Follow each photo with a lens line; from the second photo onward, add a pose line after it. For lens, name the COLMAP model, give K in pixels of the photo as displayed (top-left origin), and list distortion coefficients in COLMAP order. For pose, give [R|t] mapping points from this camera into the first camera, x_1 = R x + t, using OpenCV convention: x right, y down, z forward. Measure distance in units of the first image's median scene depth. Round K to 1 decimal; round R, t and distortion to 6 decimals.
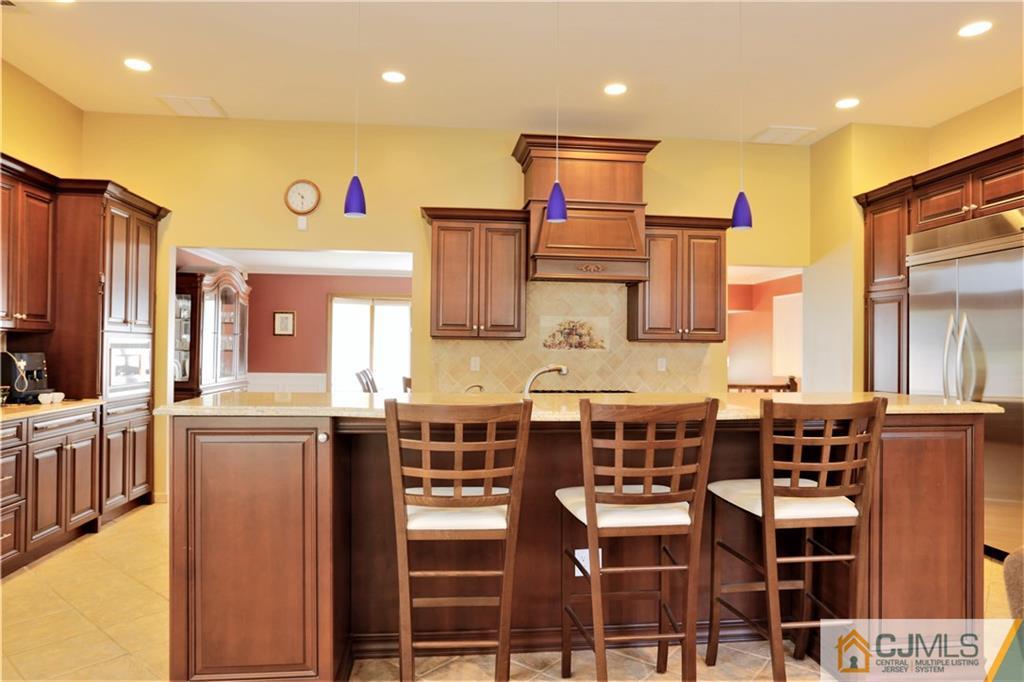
lens RADIAL K [[650.7, 0, 510.7], [0, 650.7, 335.9], [0, 0, 1]] dist [-0.023194, 0.006038]
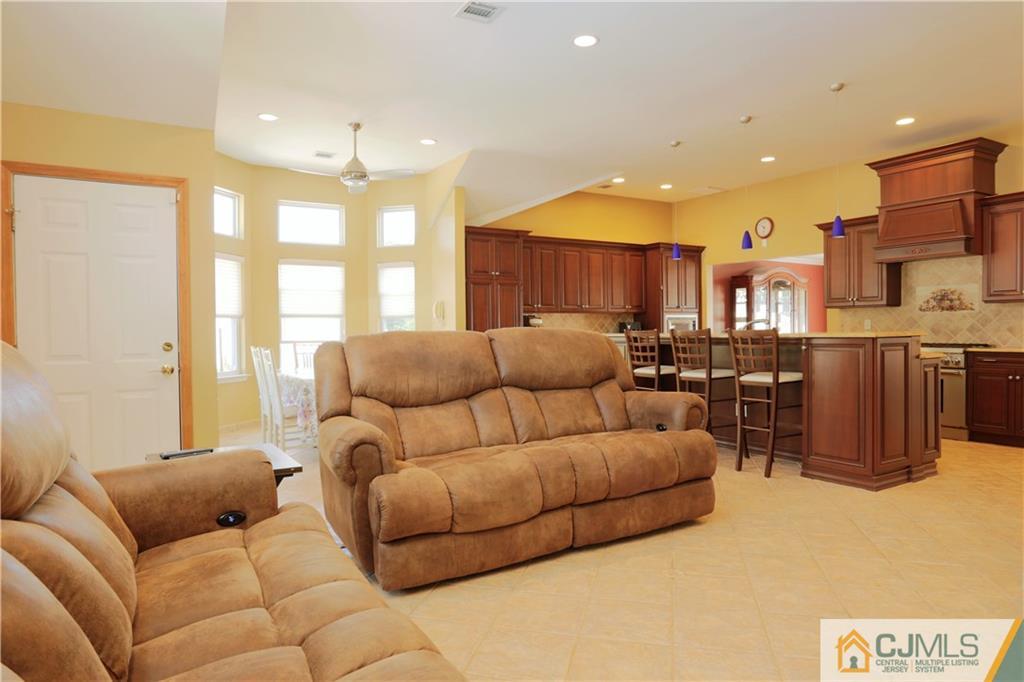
lens RADIAL K [[625.0, 0, 505.4], [0, 625.0, 340.1], [0, 0, 1]] dist [-0.058127, 0.039497]
pose [[0.410318, 0.001014, -0.911942, 0.885738], [0.032238, 0.999358, 0.015616, 0.031688], [0.911373, -0.035806, 0.410022, -0.287351]]
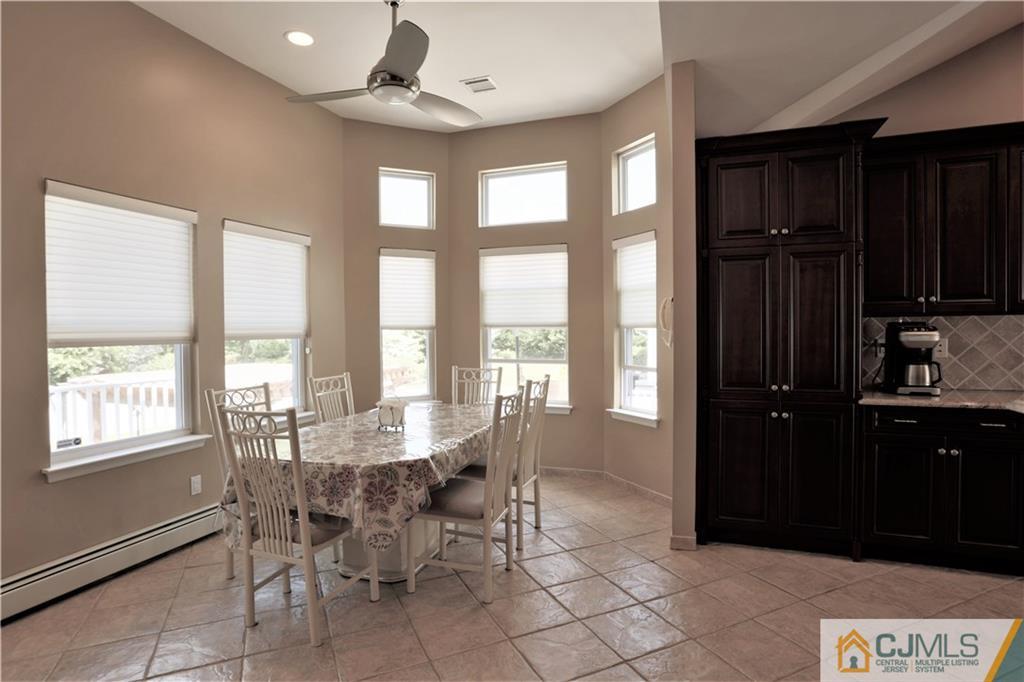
lens RADIAL K [[535.9, 0, 503.3], [0, 535.9, 338.9], [0, 0, 1]] dist [-0.064469, 0.027590]
pose [[-0.439282, 0.010648, -0.898286, 0.162325], [0.021735, 0.999763, 0.001221, 0.003476], [0.898086, -0.018988, -0.439410, 0.283334]]
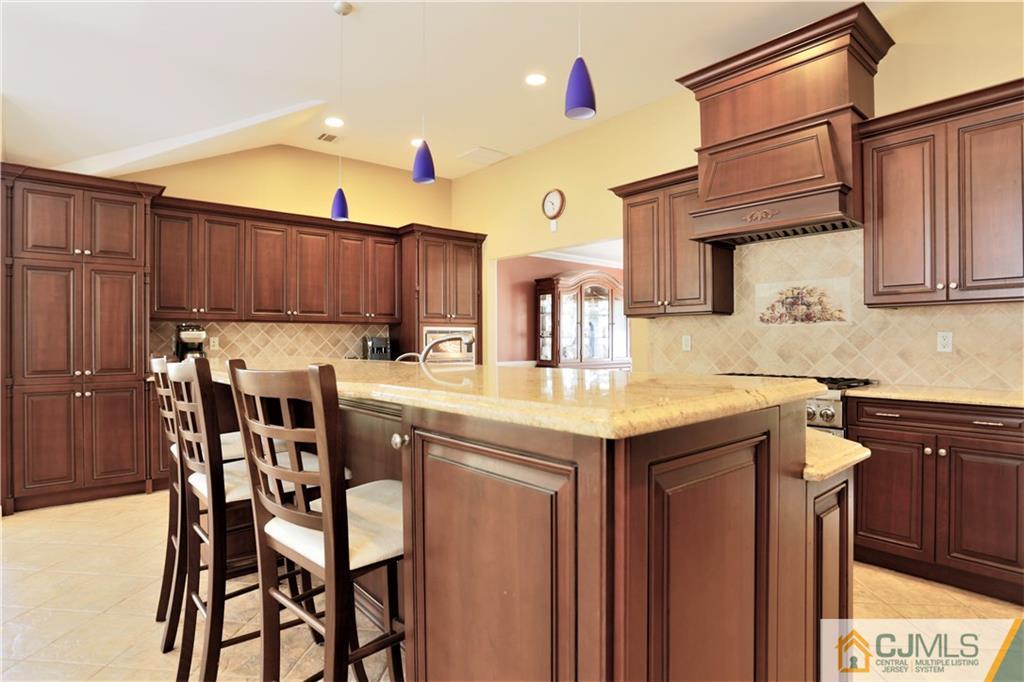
lens RADIAL K [[535.9, 0, 508.3], [0, 535.9, 341.7], [0, 0, 1]] dist [-0.064469, 0.027590]
pose [[0.562773, -0.011935, -0.826525, 0.446920], [0.026766, 0.999635, 0.003790, 0.032749], [0.826178, -0.024255, 0.562887, 0.382808]]
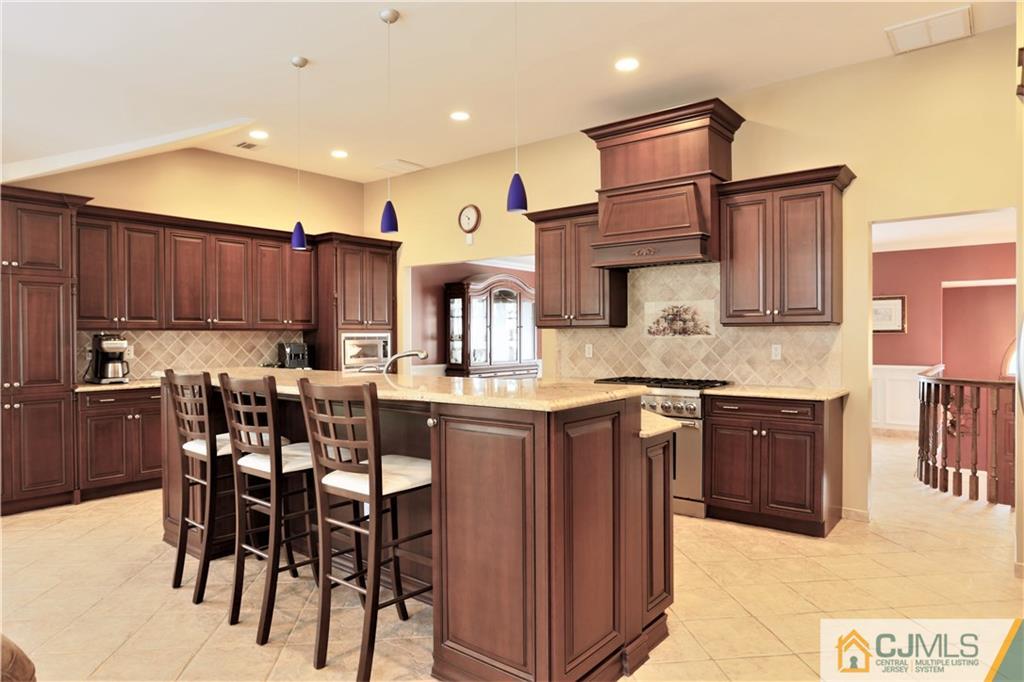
lens RADIAL K [[625.0, 0, 507.4], [0, 625.0, 340.9], [0, 0, 1]] dist [-0.058127, 0.039497]
pose [[0.704170, -0.008049, -0.709985, 0.604331], [0.027114, 0.999511, 0.015561, 0.007611], [0.709513, -0.030208, 0.704045, 0.193408]]
